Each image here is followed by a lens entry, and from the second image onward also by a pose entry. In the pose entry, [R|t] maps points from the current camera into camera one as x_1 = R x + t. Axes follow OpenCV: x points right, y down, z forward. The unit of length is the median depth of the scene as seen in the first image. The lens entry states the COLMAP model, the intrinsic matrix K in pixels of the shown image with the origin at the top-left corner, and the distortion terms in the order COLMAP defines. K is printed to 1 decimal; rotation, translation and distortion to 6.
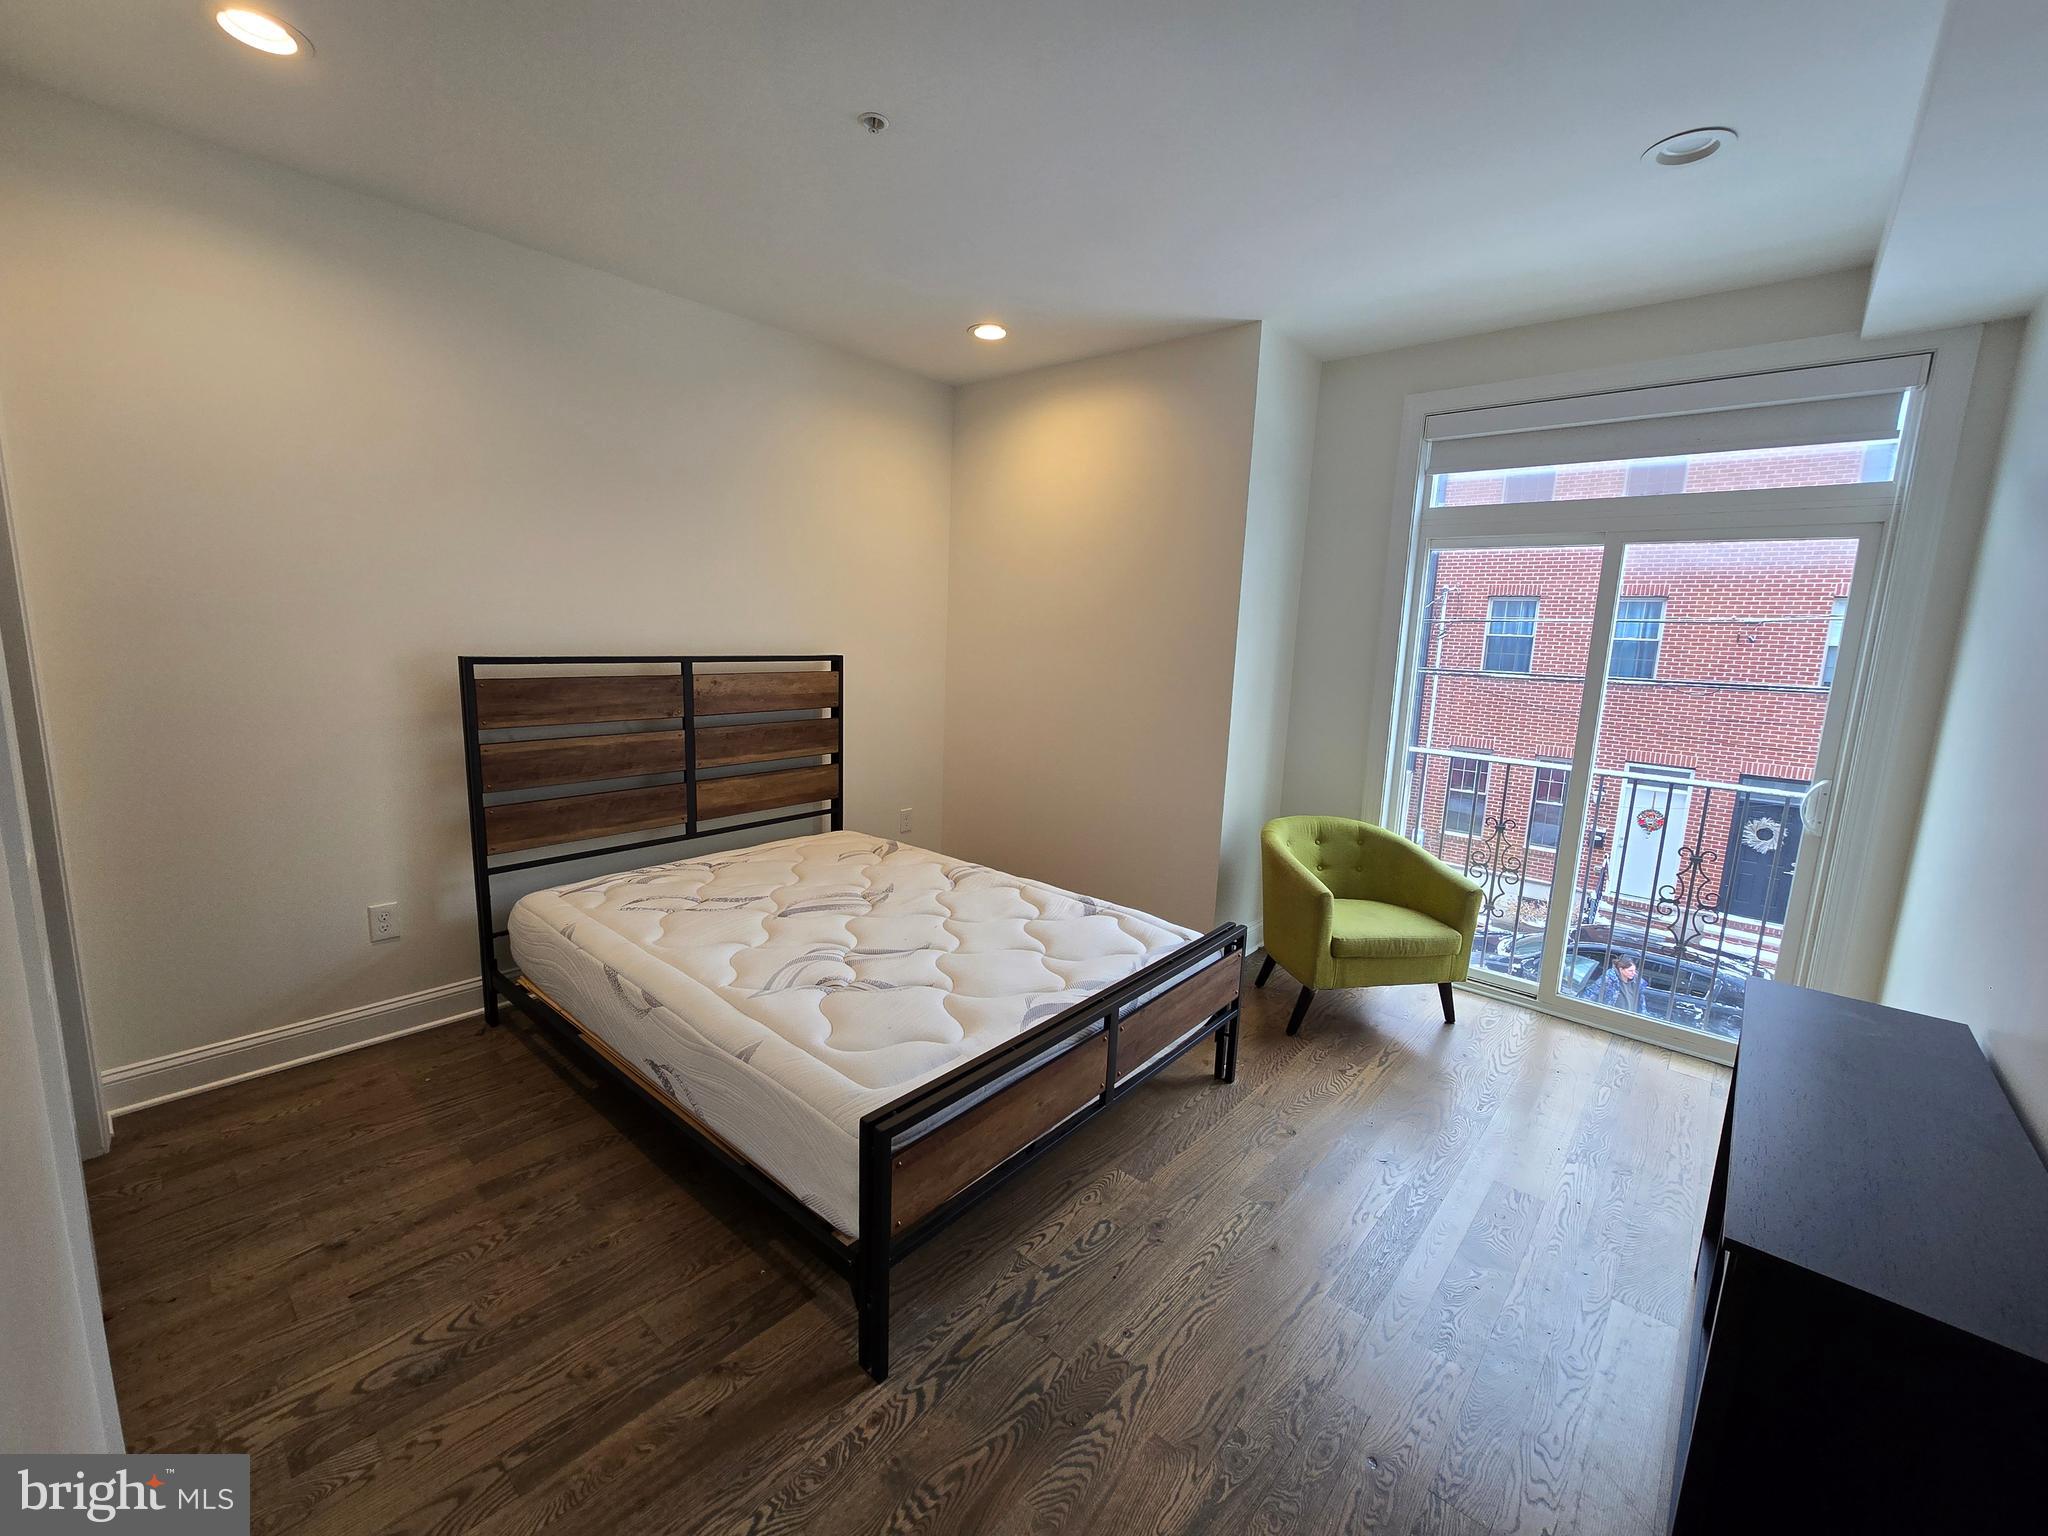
lens RADIAL K [[840.6, 0, 1010.9], [0, 840.6, 772.5], [0, 0, 1]] dist [-0.005348, 0.002111]
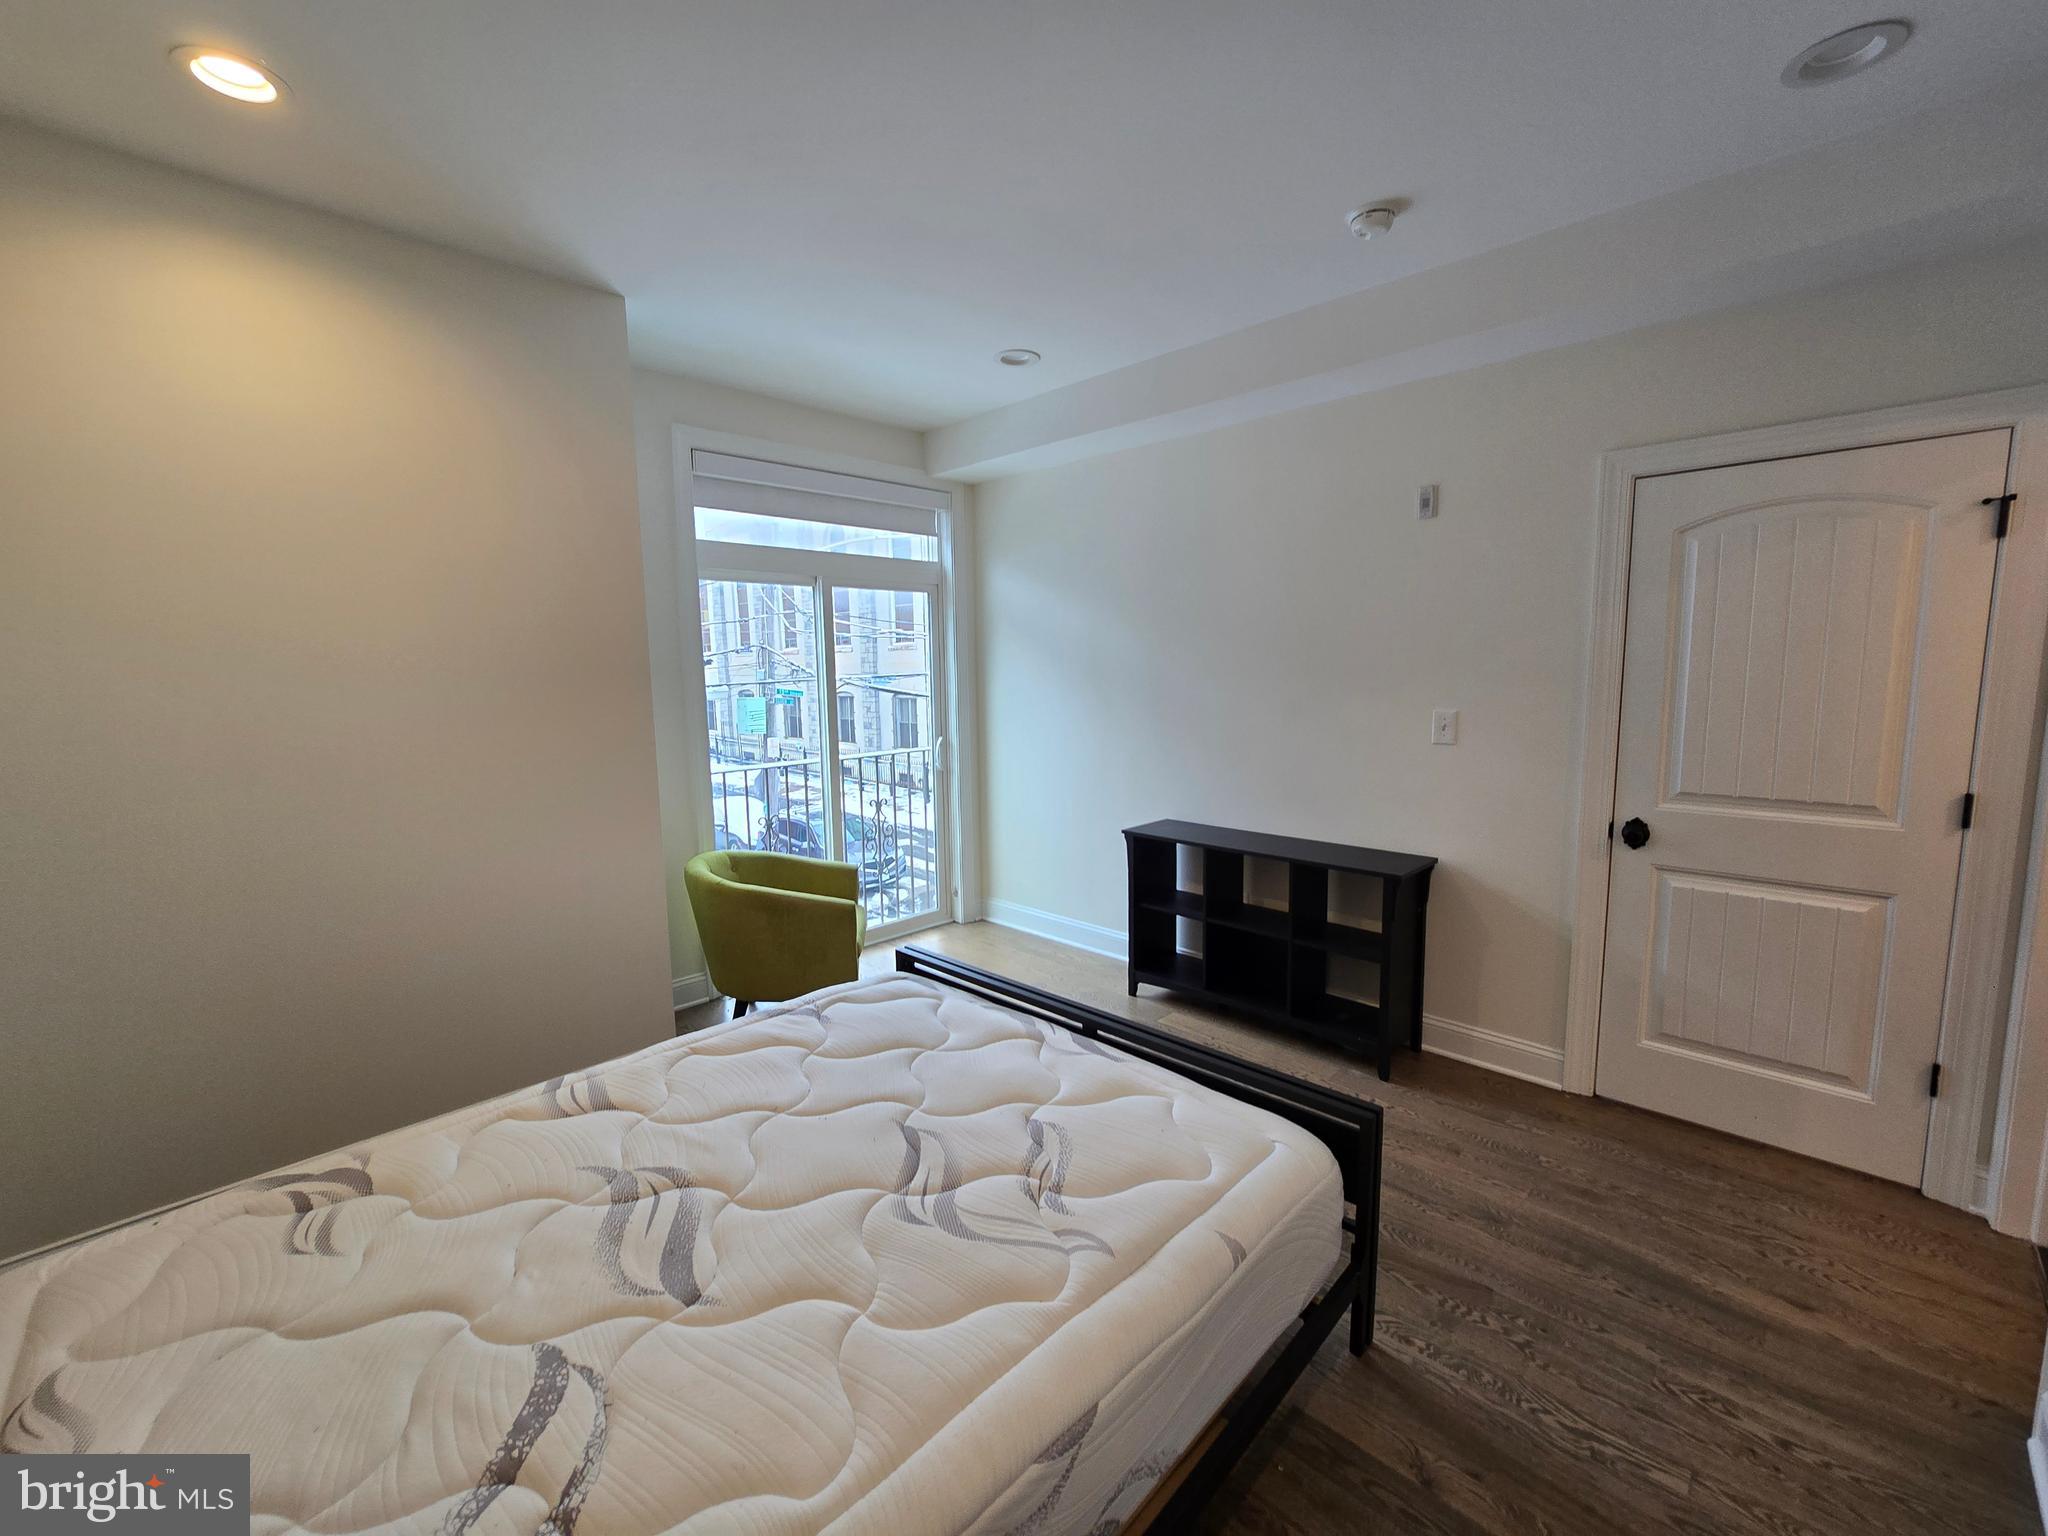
lens RADIAL K [[840.6, 0, 1009.4], [0, 840.6, 767.0], [0, 0, 1]] dist [-0.005348, 0.002111]
pose [[0.059347, -0.164519, 0.984587, -0.874768], [0.187586, 0.970592, 0.150873, -0.204371], [-0.980454, 0.175741, 0.088463, 0.936483]]
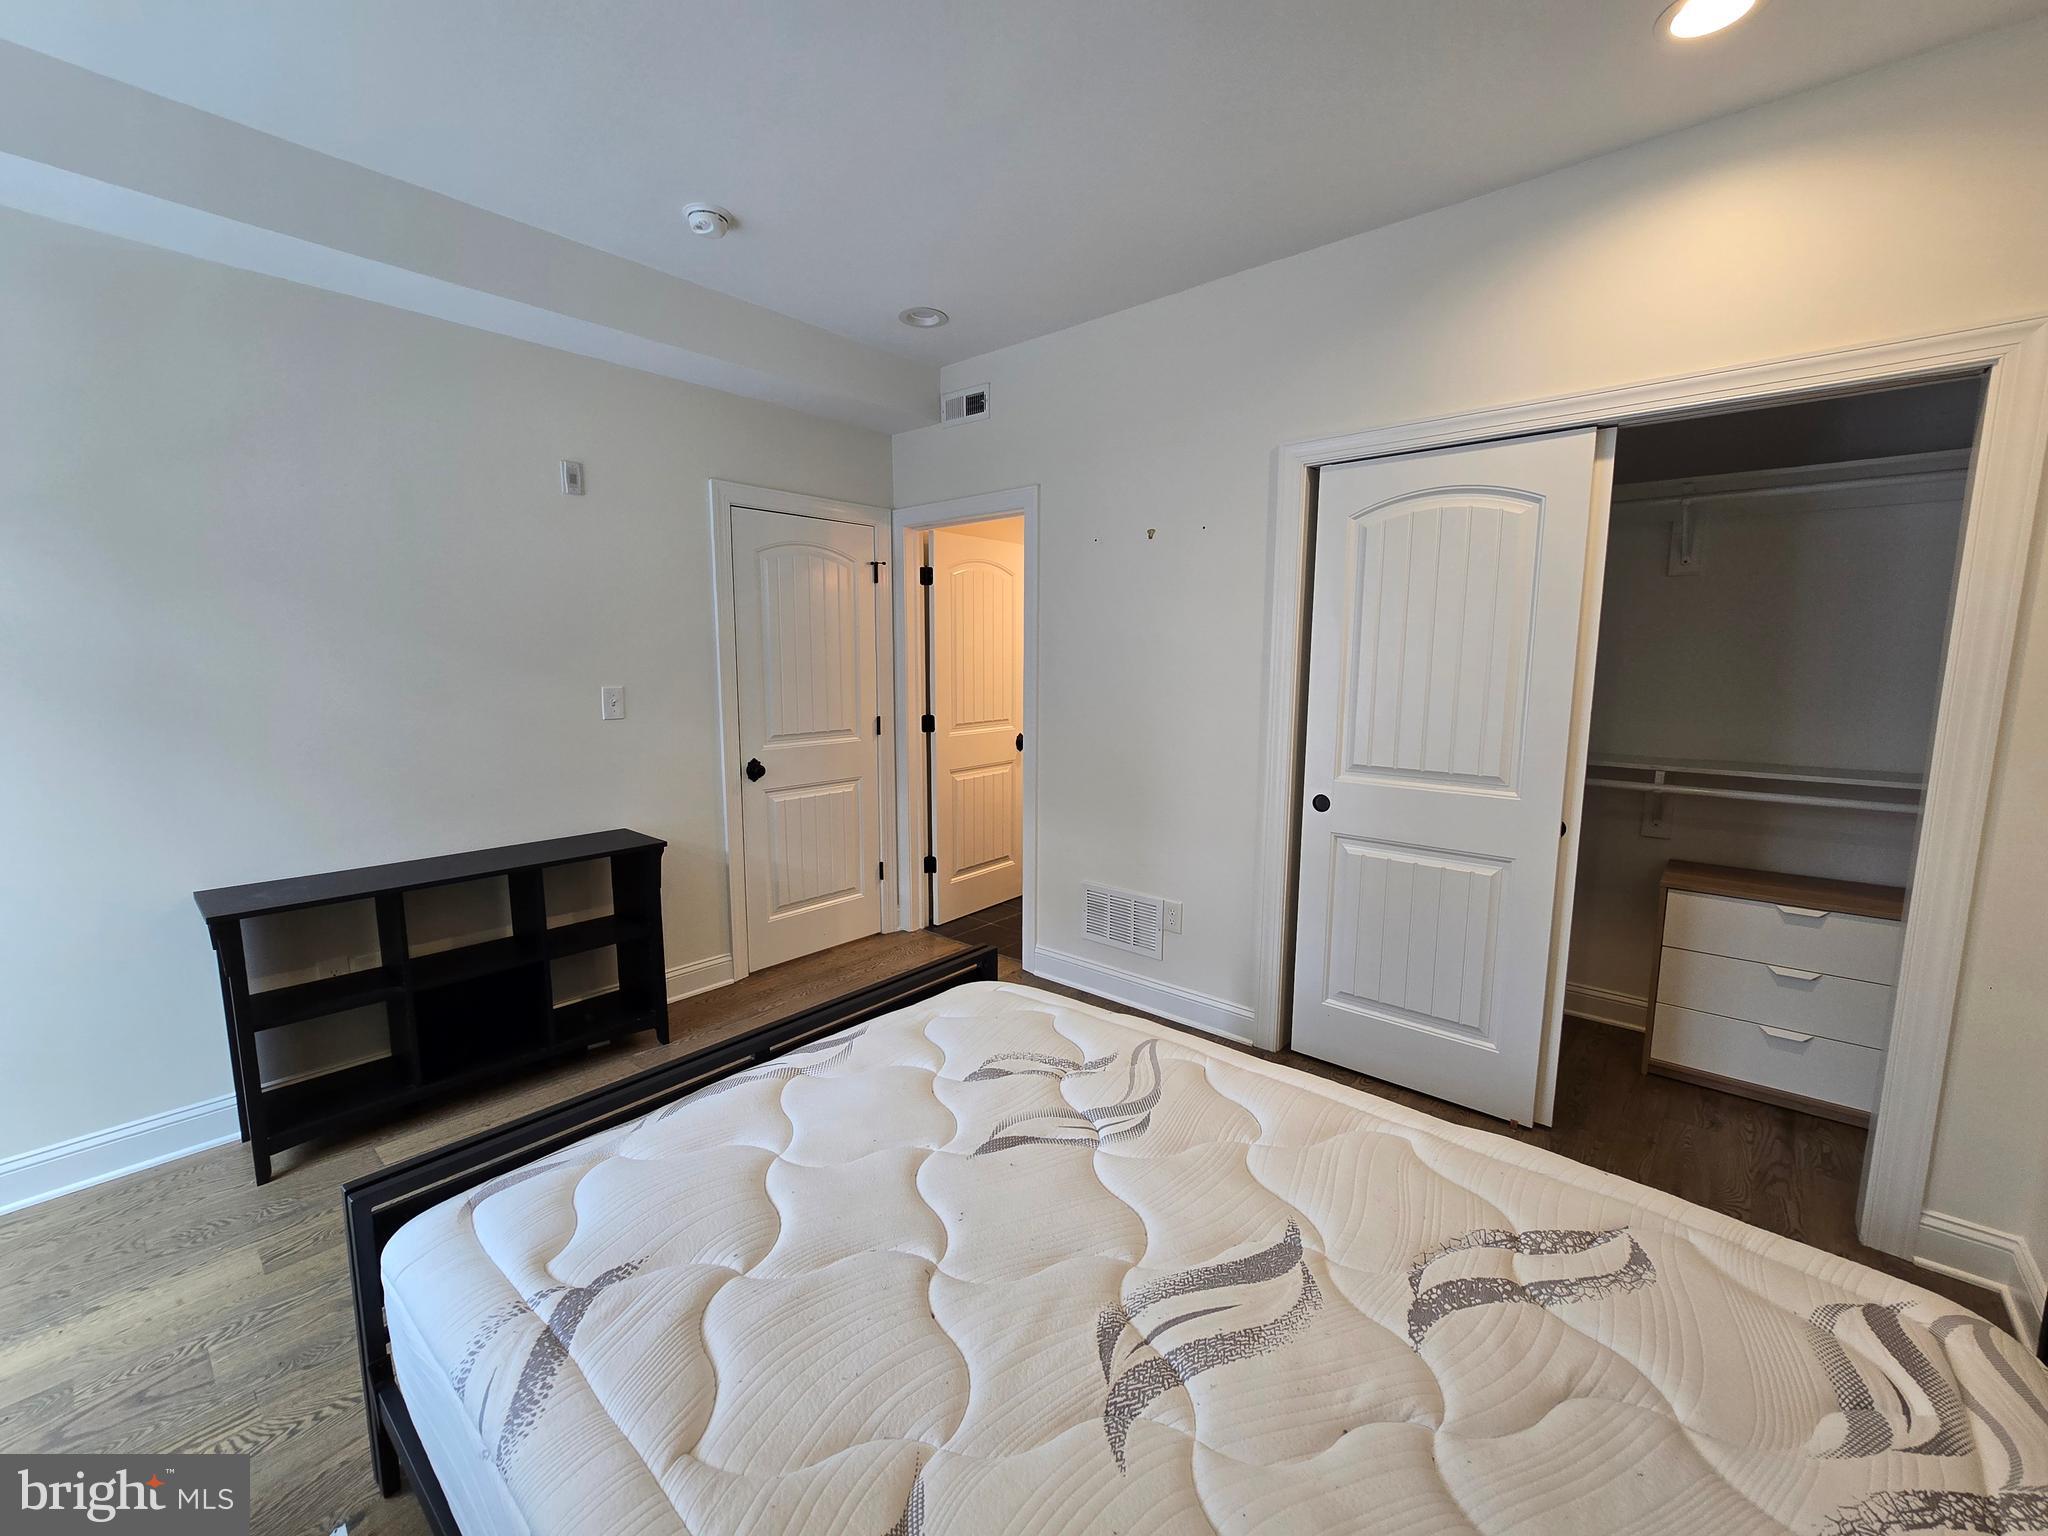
lens RADIAL K [[840.6, 0, 1020.3], [0, 840.6, 763.0], [0, 0, 1]] dist [-0.005348, 0.002111]
pose [[-0.998981, -0.042578, -0.014939, -0.132803], [-0.045087, 0.955220, 0.292443, -0.279090], [0.001819, 0.292819, -0.956166, 1.759200]]
